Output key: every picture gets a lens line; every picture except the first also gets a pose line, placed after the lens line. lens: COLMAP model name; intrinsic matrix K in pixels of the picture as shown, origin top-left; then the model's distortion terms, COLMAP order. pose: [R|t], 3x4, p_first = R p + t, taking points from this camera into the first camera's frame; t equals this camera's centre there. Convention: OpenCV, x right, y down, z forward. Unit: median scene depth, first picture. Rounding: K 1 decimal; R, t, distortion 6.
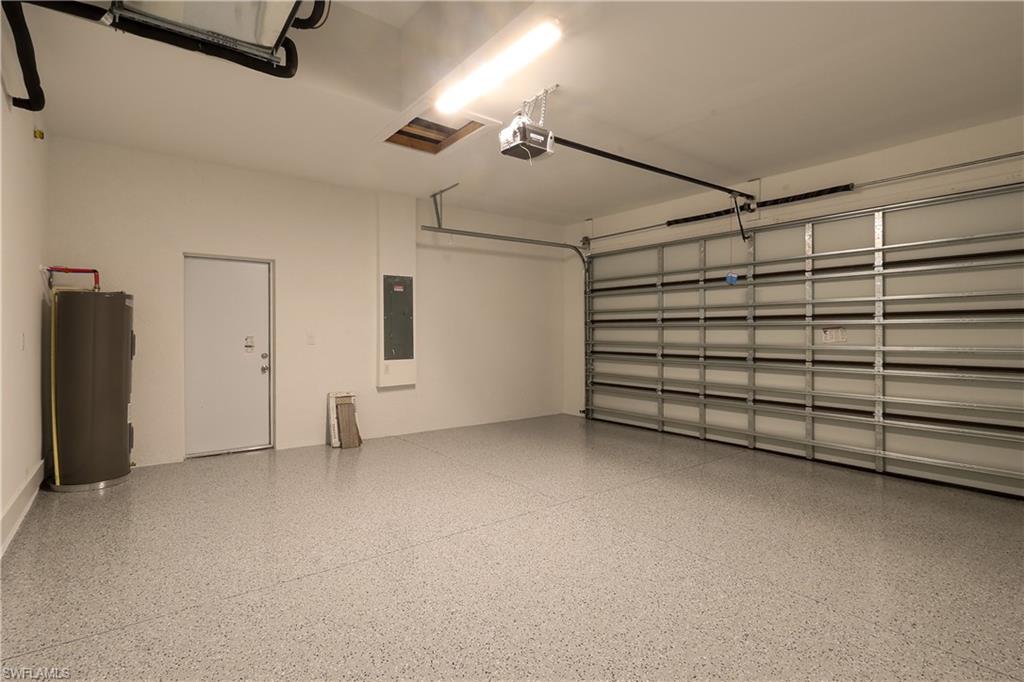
lens RADIAL K [[502.4, 0, 512.0], [0, 502.4, 341.0], [0, 0, 1]] dist [0.000510, 0.000070]
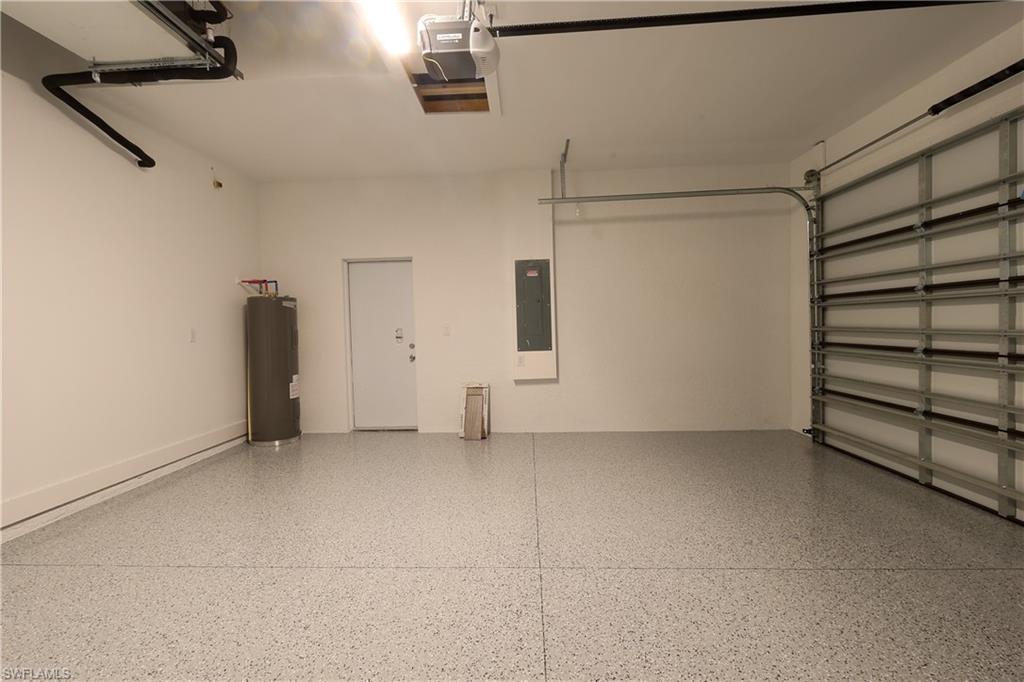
lens RADIAL K [[475.5, 0, 523.0], [0, 475.5, 341.2], [0, 0, 1]] dist [-0.004752, -0.000078]
pose [[0.755074, 0.003922, -0.655628, 0.304938], [0.013587, 0.999674, 0.021628, 0.000088], [0.655499, -0.025239, 0.754774, 0.304605]]
